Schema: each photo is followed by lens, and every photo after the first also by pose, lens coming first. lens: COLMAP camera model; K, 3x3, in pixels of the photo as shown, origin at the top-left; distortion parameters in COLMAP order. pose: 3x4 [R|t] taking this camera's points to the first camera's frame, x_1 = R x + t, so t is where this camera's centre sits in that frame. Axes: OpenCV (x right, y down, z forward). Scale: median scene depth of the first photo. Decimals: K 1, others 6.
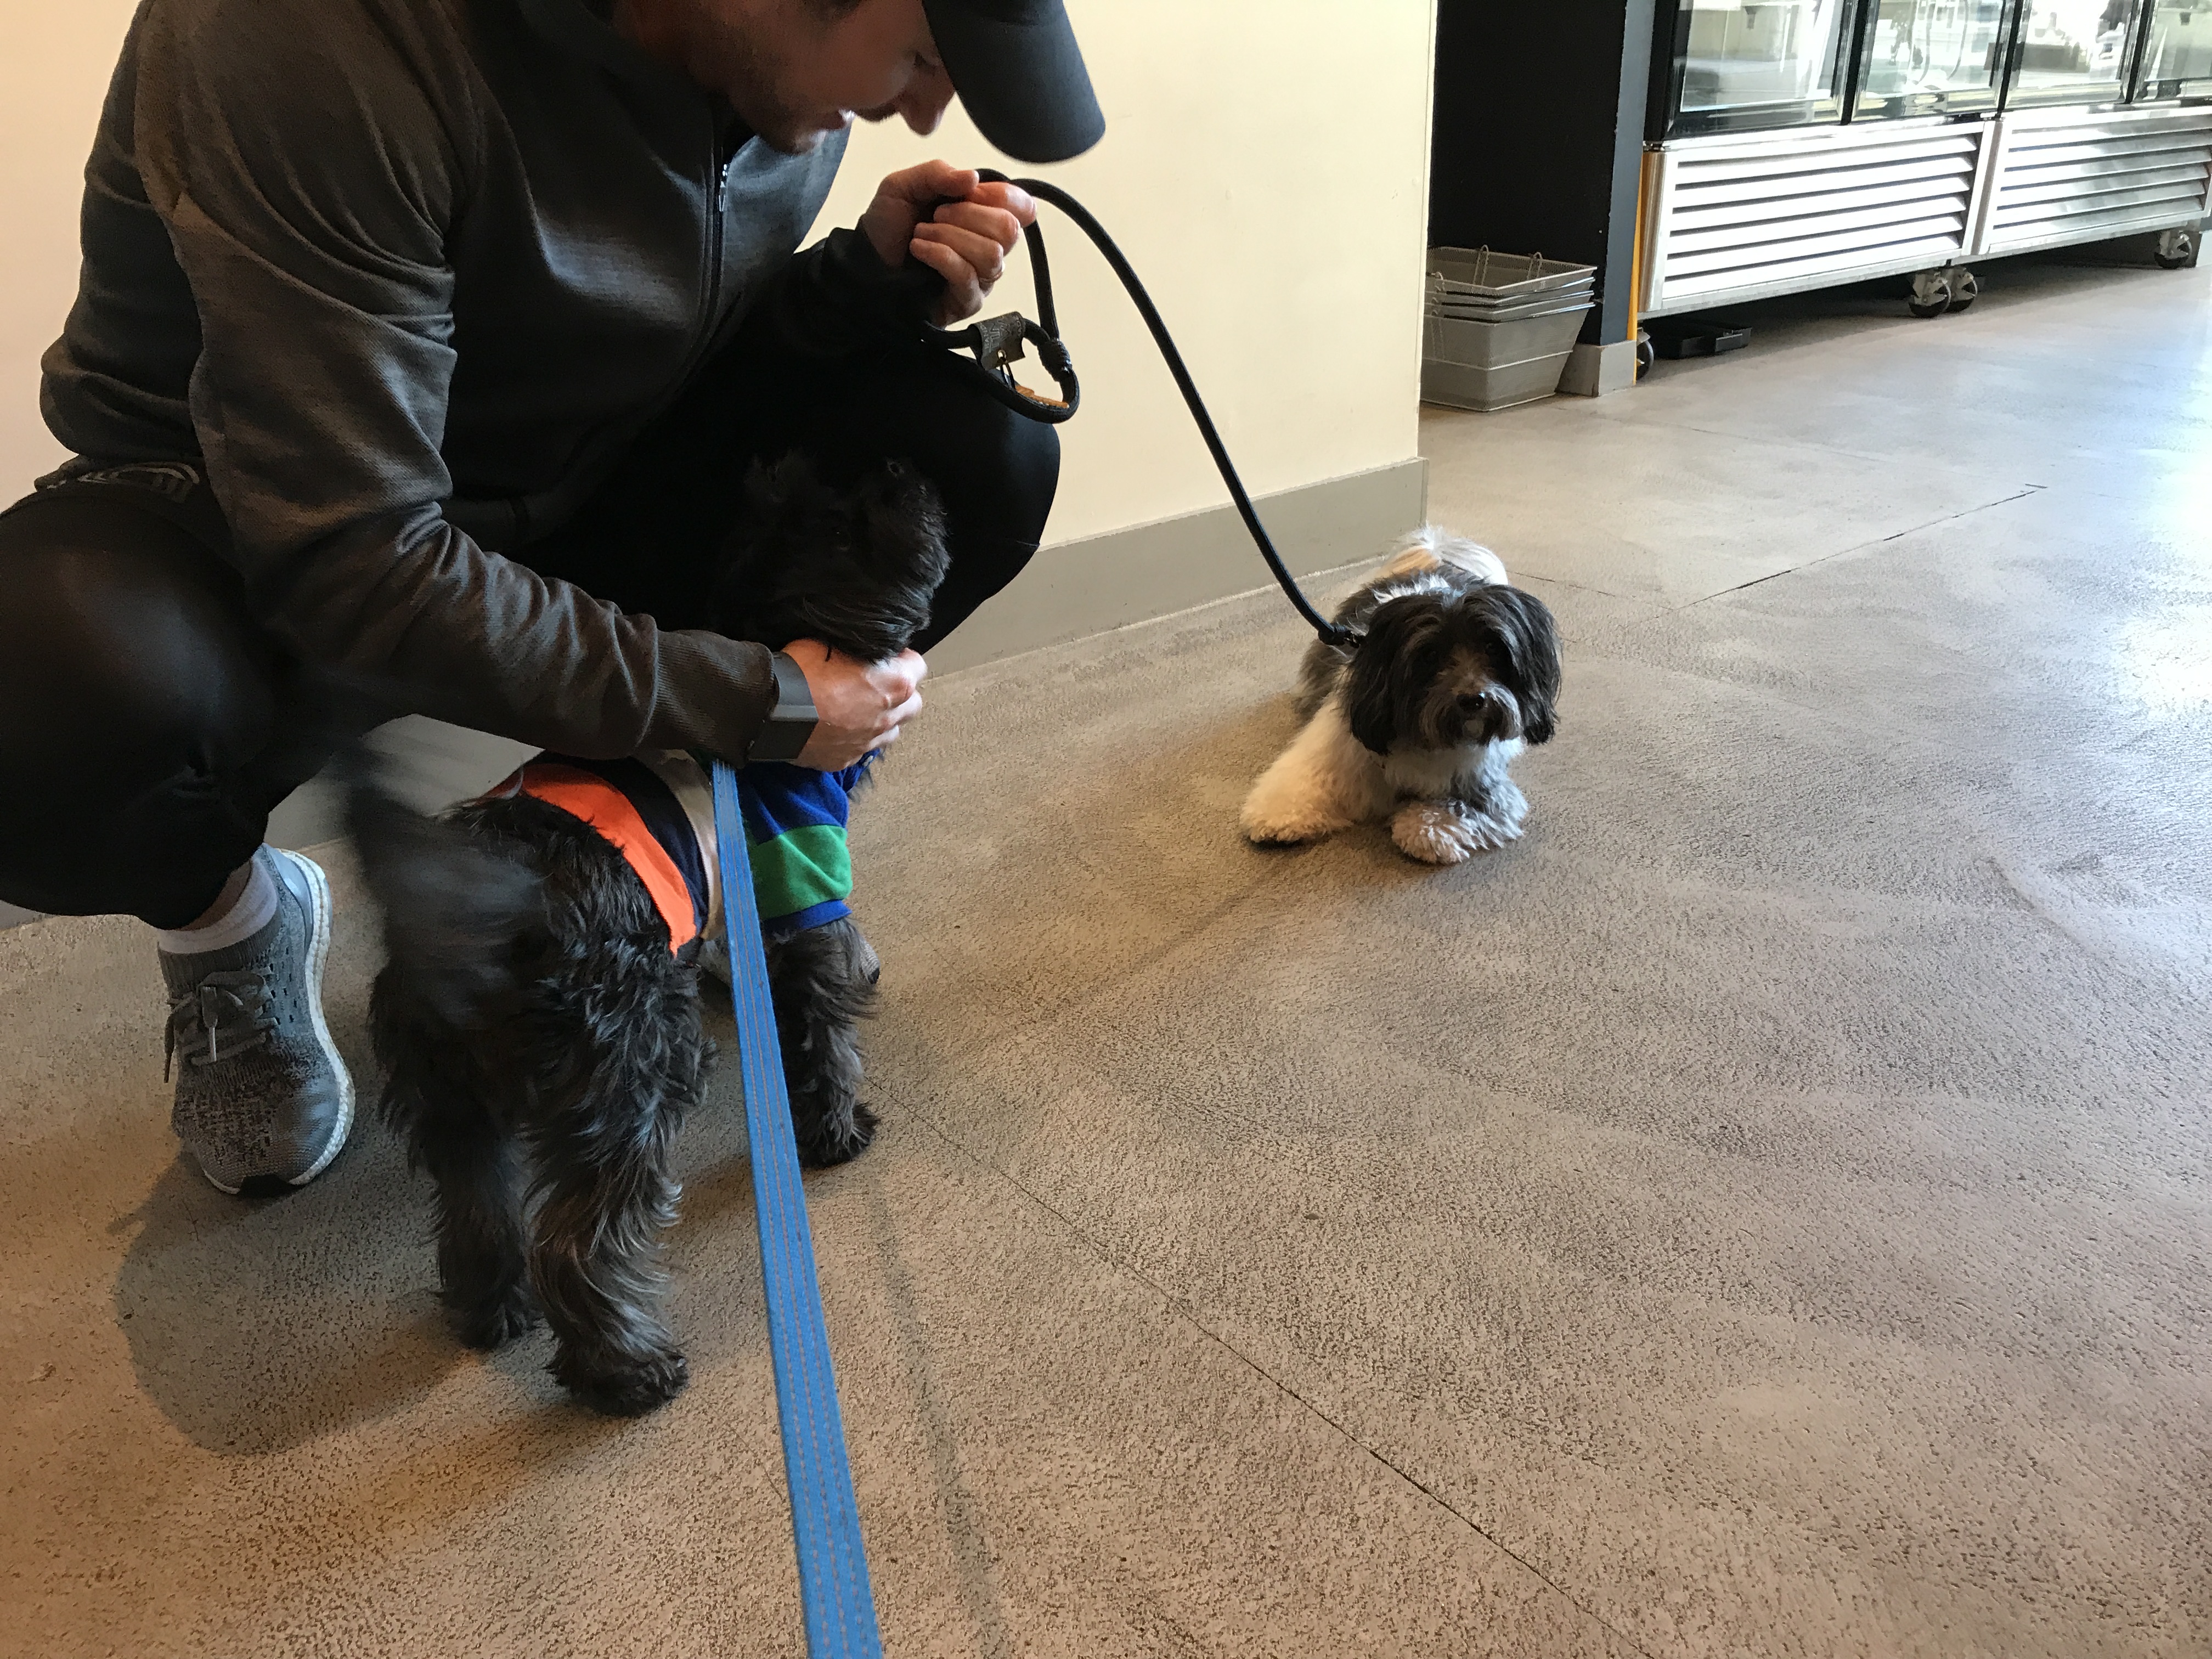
lens RADIAL K [[1800.4, 0, 1103.9], [0, 1800.4, 820.3], [0, 0, 1]] dist [0.017262, -0.023658]
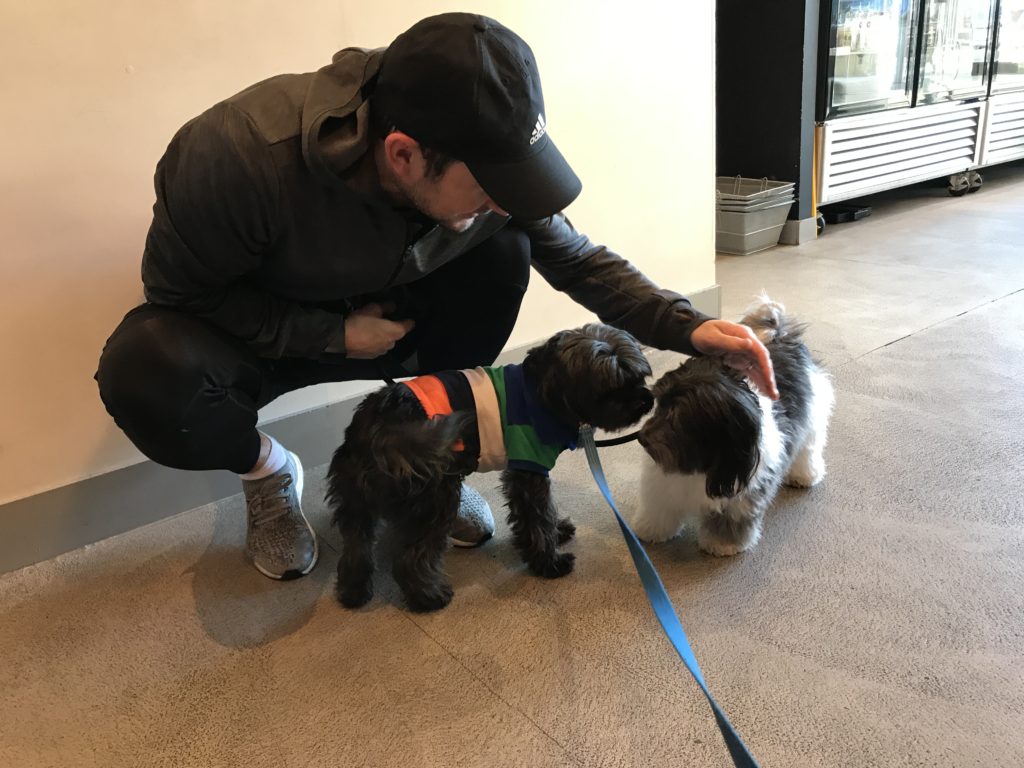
lens RADIAL K [[833.5, 0, 513.6], [0, 833.5, 388.3], [0, 0, 1]] dist [0.017262, -0.023658]
pose [[0.997604, -0.040784, -0.055881, -0.005981], [0.037438, 0.997515, -0.059679, -0.080997], [0.058177, 0.057444, 0.996652, 0.134709]]
